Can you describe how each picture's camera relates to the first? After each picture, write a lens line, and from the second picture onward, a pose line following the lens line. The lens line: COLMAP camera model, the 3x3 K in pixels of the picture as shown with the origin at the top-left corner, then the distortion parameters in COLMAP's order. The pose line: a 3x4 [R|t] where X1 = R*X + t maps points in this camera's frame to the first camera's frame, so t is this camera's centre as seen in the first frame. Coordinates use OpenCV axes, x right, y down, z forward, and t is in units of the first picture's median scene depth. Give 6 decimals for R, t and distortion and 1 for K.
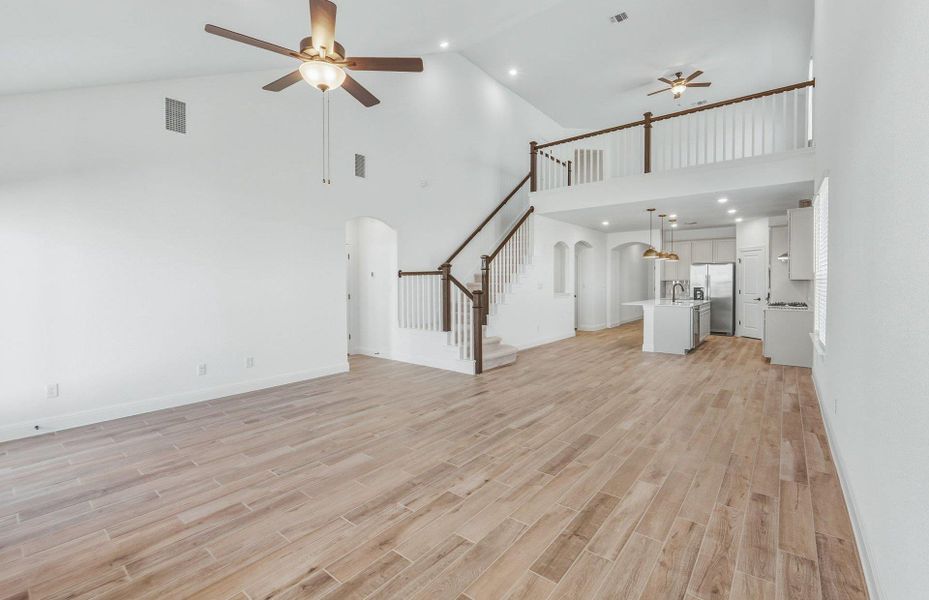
lens RADIAL K [[400.9, 0, 462.2], [0, 400.9, 292.3], [0, 0, 1]] dist [-0.007492, -0.000268]
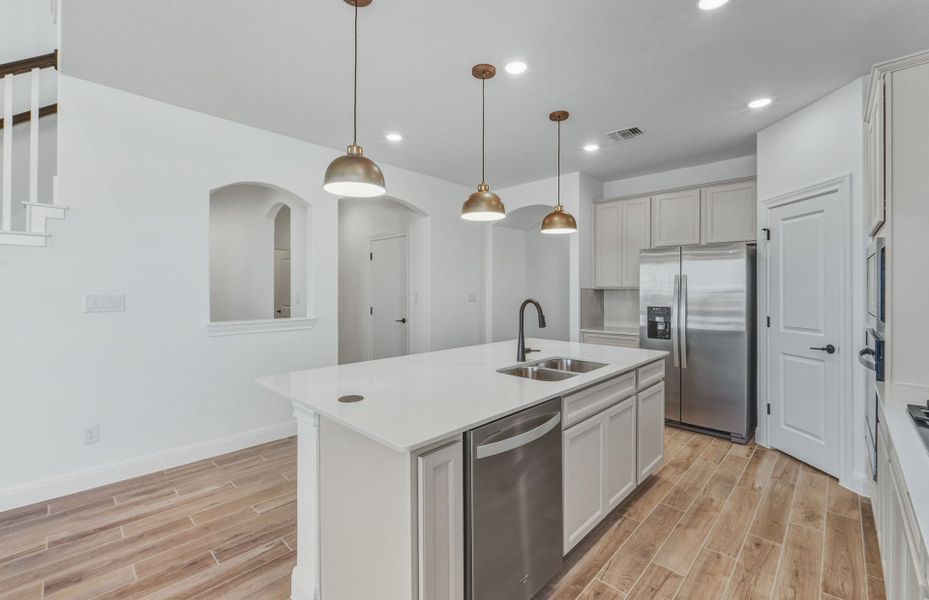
lens RADIAL K [[388.2, 0, 466.8], [0, 388.2, 295.0], [0, 0, 1]] dist [-0.004443, -0.001399]
pose [[0.996762, 0.004473, -0.080288, 0.455030], [-0.005715, 0.999867, -0.015246, -0.016940], [0.080209, 0.015655, 0.996655, 0.634390]]
